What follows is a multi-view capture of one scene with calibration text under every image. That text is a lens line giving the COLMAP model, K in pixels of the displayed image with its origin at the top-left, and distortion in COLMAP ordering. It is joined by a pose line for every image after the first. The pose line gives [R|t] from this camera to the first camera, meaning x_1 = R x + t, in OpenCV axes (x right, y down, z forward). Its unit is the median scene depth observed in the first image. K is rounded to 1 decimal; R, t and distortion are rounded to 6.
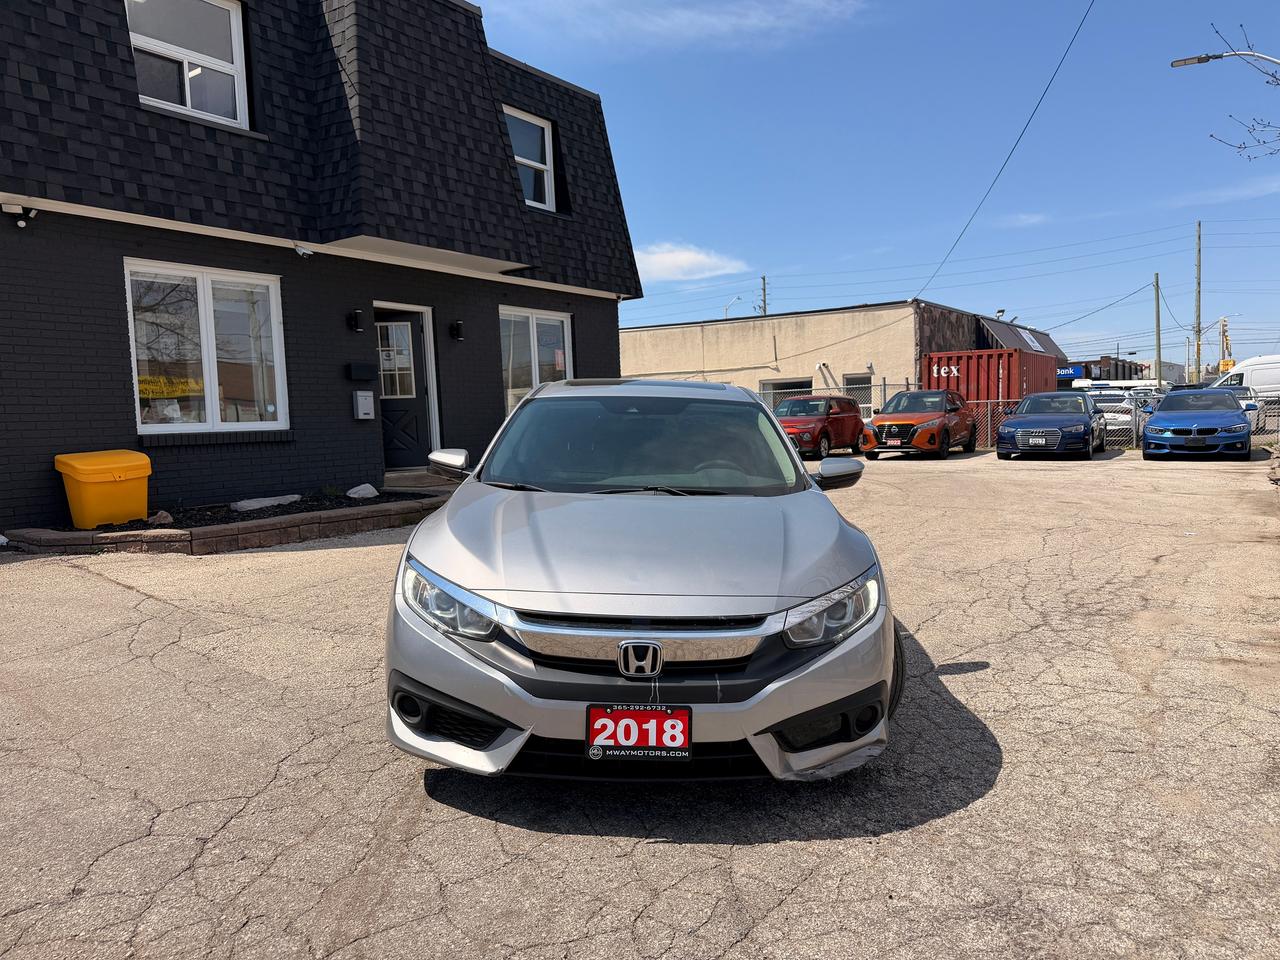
lens RADIAL K [[895.3, 0, 641.4], [0, 895.3, 479.5], [0, 0, 1]] dist [0.050129, -0.065355]
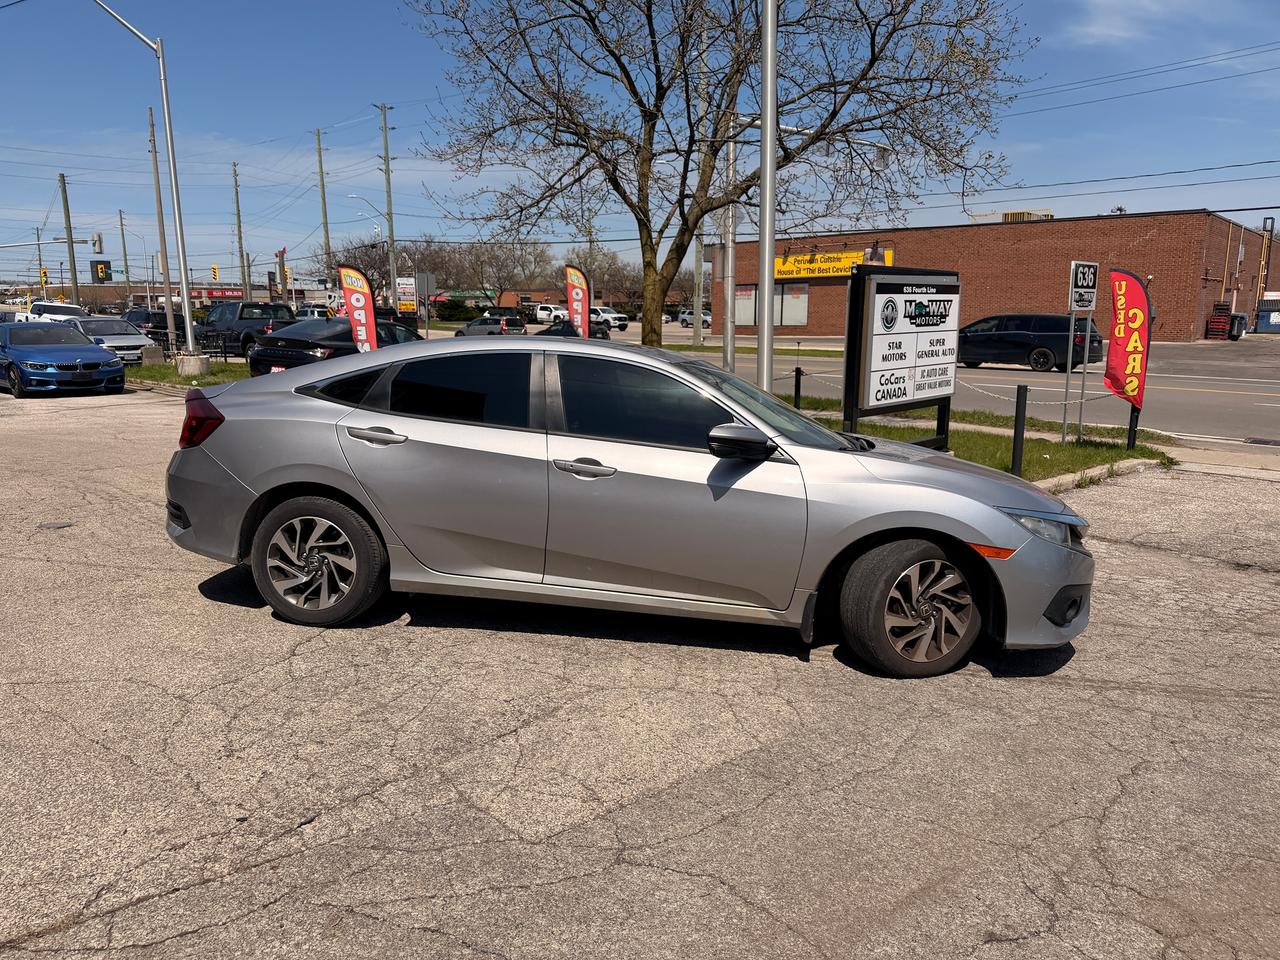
lens RADIAL K [[895.3, 0, 639.6], [0, 895.3, 479.3], [0, 0, 1]] dist [0.050129, -0.065355]
pose [[0.158506, -0.143906, 0.976815, -0.503598], [0.062774, 0.988789, 0.135484, -0.048602], [-0.985360, 0.039844, 0.165763, 0.429512]]
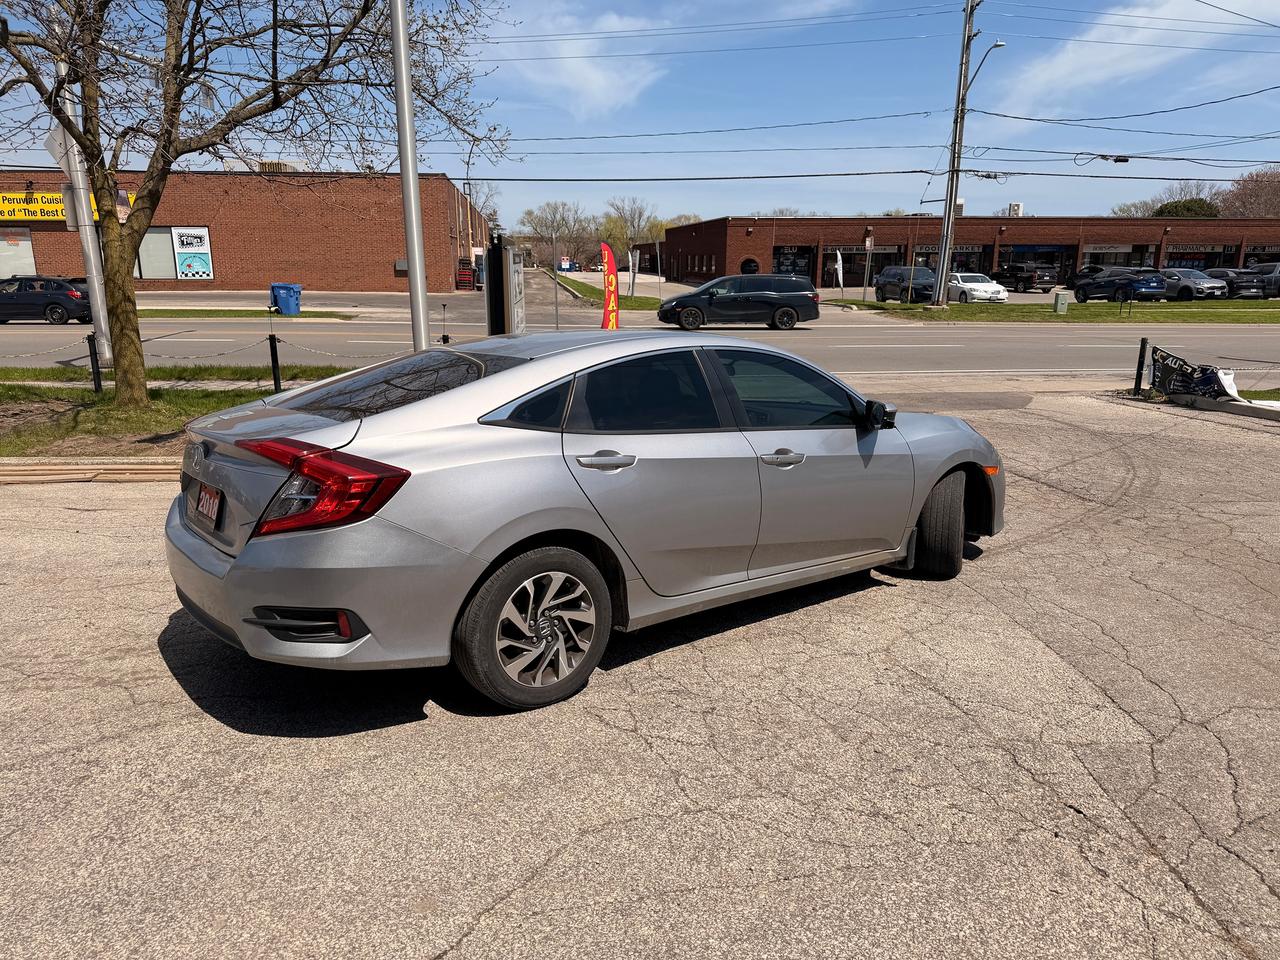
lens RADIAL K [[895.3, 0, 636.9], [0, 895.3, 489.8], [0, 0, 1]] dist [0.050129, -0.065355]
pose [[-0.622668, -0.157710, 0.766428, -0.385737], [0.075453, 0.962812, 0.259421, -0.101673], [-0.778840, 0.219362, -0.587613, 0.840433]]
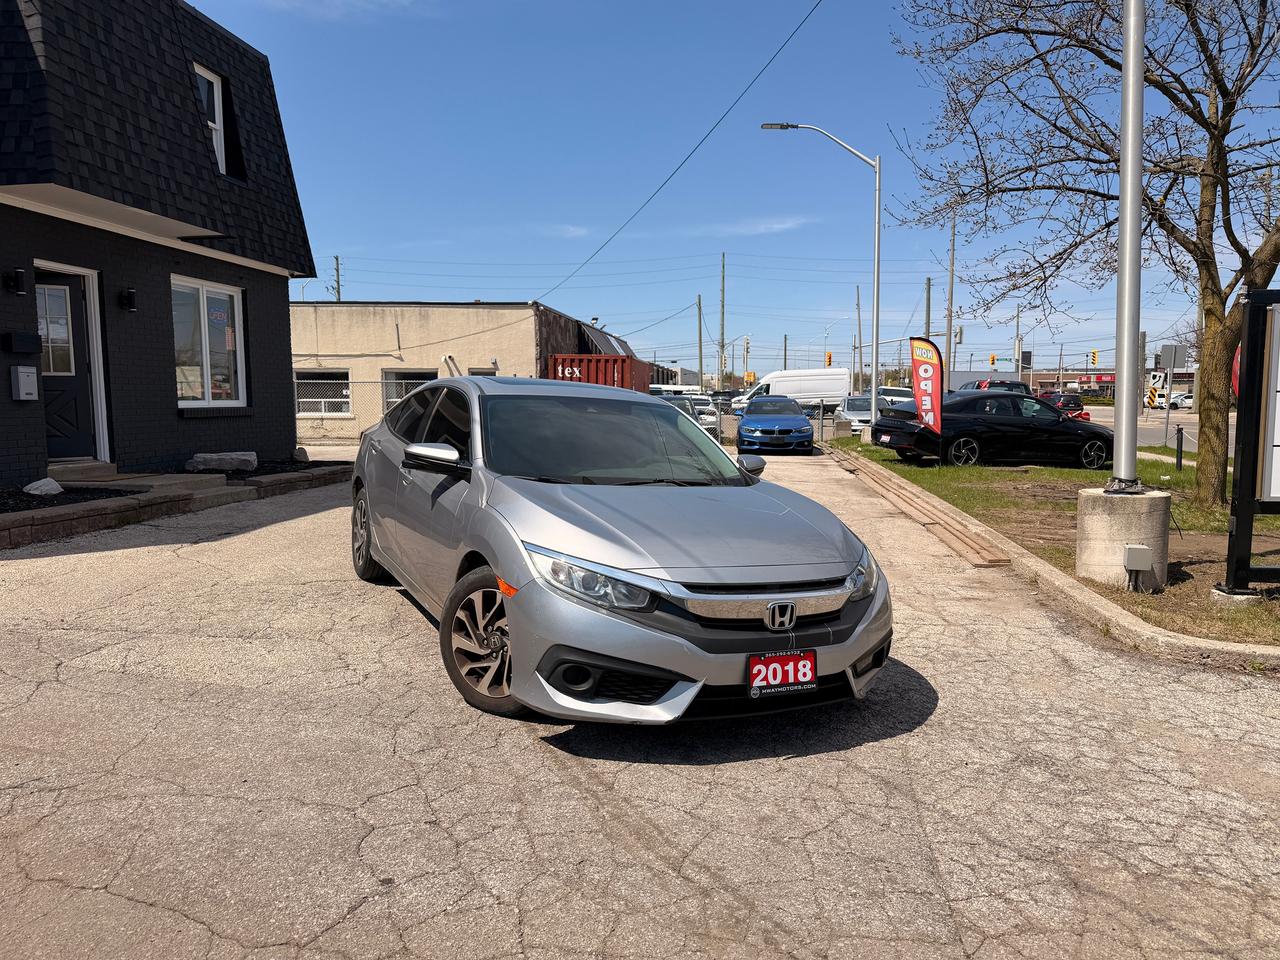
lens RADIAL K [[895.3, 0, 643.8], [0, 895.3, 479.5], [0, 0, 1]] dist [0.050129, -0.065355]
pose [[0.886499, -0.006235, 0.462689, -0.213982], [0.001702, 0.999946, 0.010216, -0.001206], [-0.462728, -0.008269, 0.886462, -0.007828]]
